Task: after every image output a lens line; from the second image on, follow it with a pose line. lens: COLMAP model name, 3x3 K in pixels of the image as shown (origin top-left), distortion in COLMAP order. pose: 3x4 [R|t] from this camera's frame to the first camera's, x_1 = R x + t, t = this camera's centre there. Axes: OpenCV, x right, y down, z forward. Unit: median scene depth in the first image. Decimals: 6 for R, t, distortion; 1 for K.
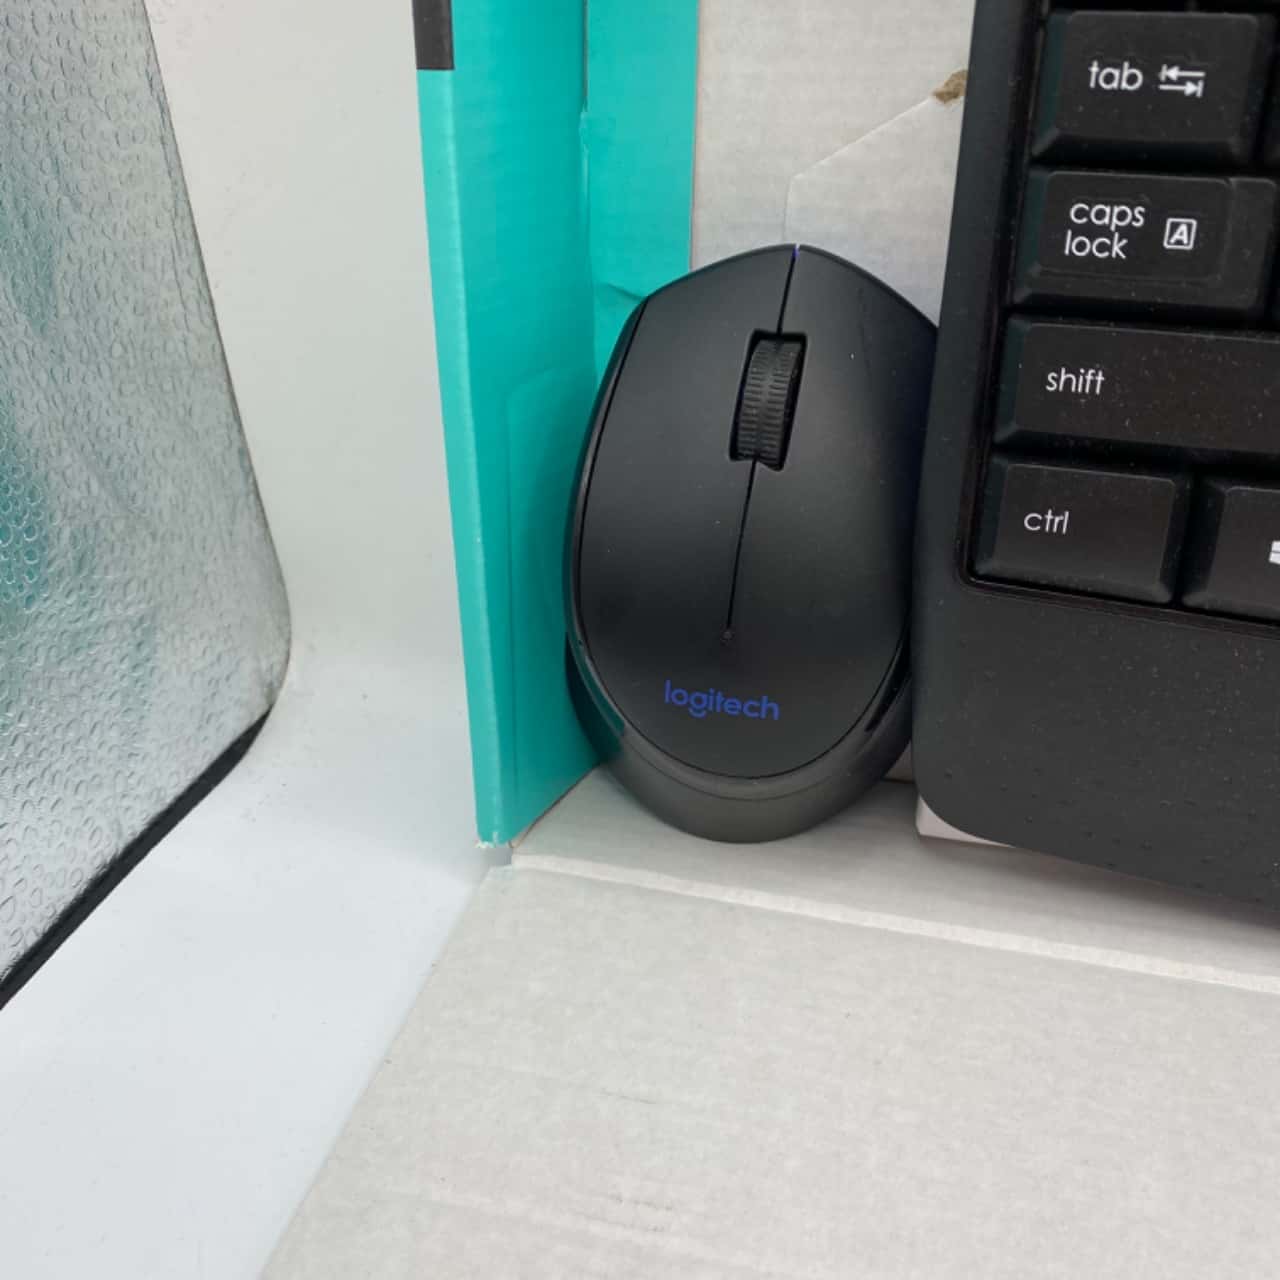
lens RADIAL K [[1220.7, 0, 640.0], [0, 1220.7, 640.0], [0, 0, 1]] dist [-0.003003, -0.078898]
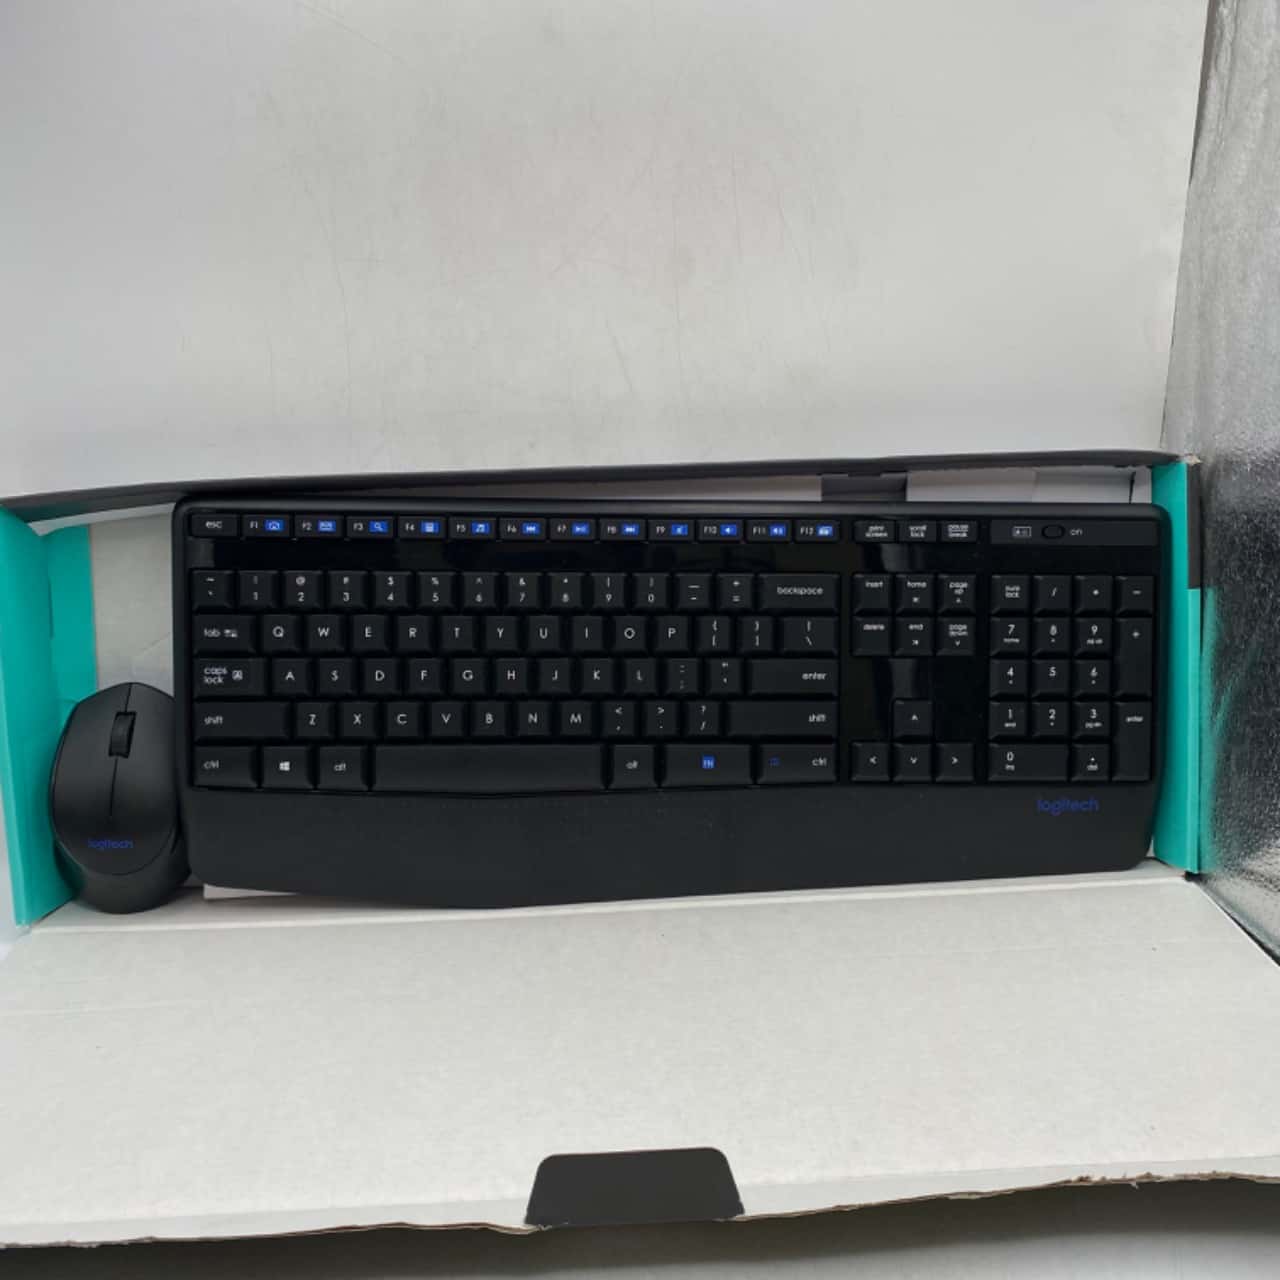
lens RADIAL K [[1268.4, 0, 680.8], [0, 1268.4, 637.1], [0, 0, 1]] dist [-0.004155, -0.008402]
pose [[0.945261, -0.053621, 0.321879, 0.420560], [0.143857, 0.953855, -0.263564, 0.590324], [-0.292894, 0.295441, 0.909356, -2.287655]]
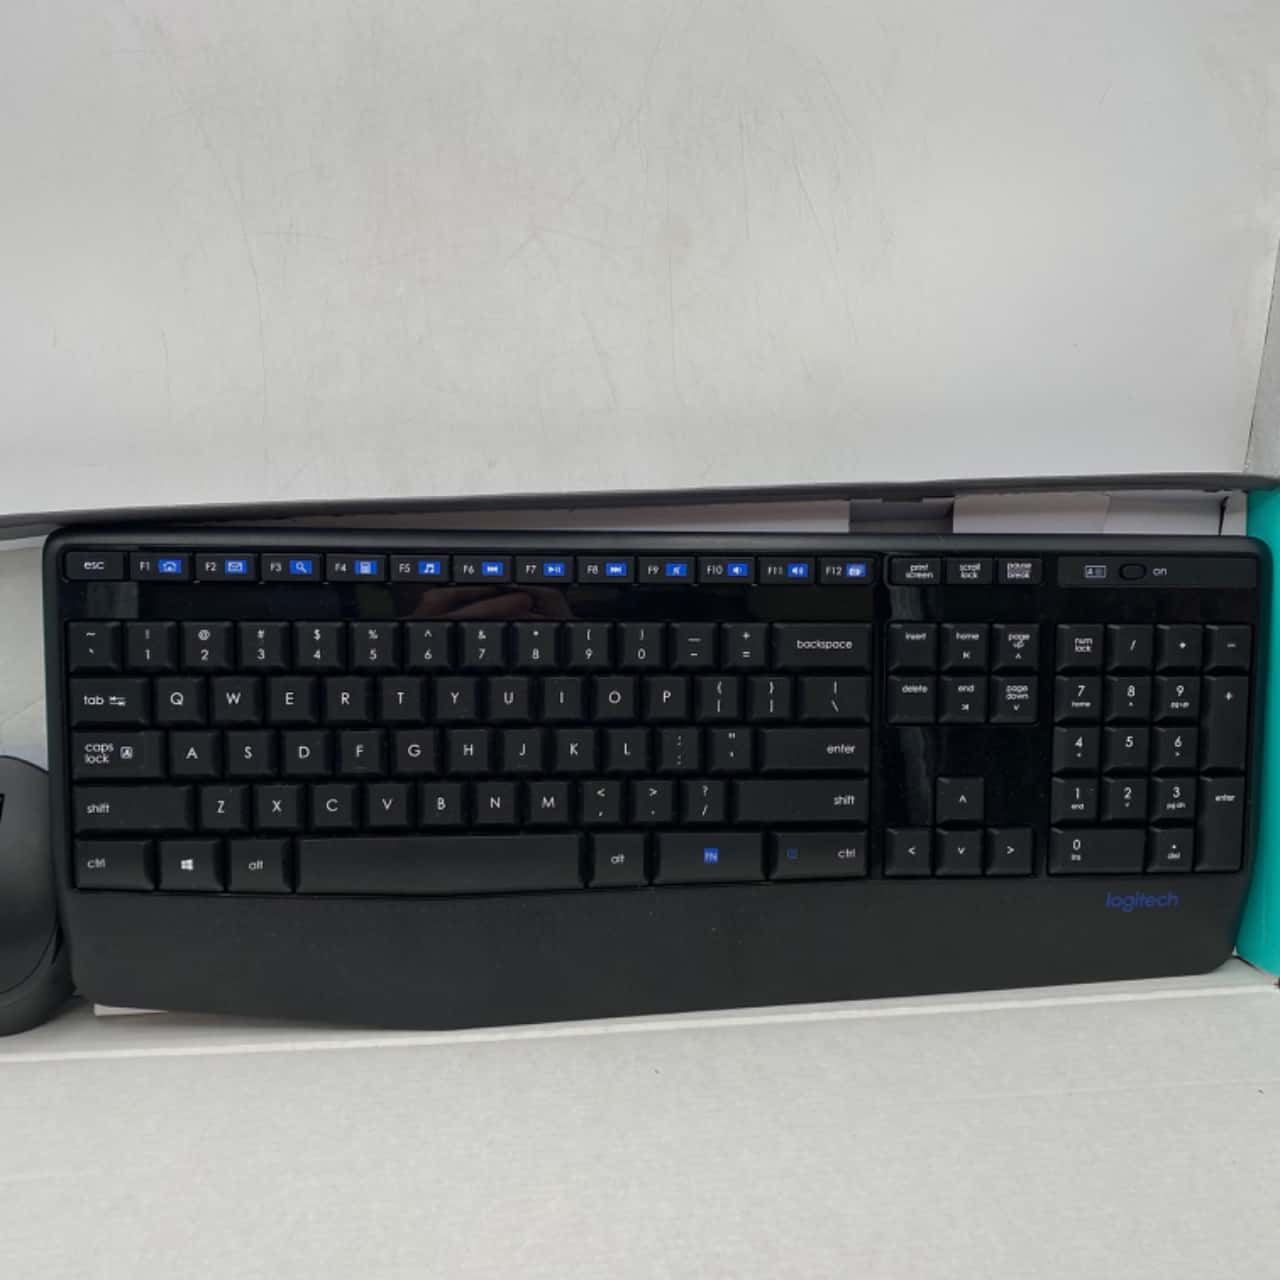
lens RADIAL K [[1220.7, 0, 640.0], [0, 1220.7, 640.0], [0, 0, 1]] dist [-0.003003, -0.078898]
pose [[0.940076, -0.062599, 0.335170, 0.548825], [0.147340, 0.961067, -0.233757, 0.200154], [-0.307487, 0.269133, 0.912699, -1.669562]]
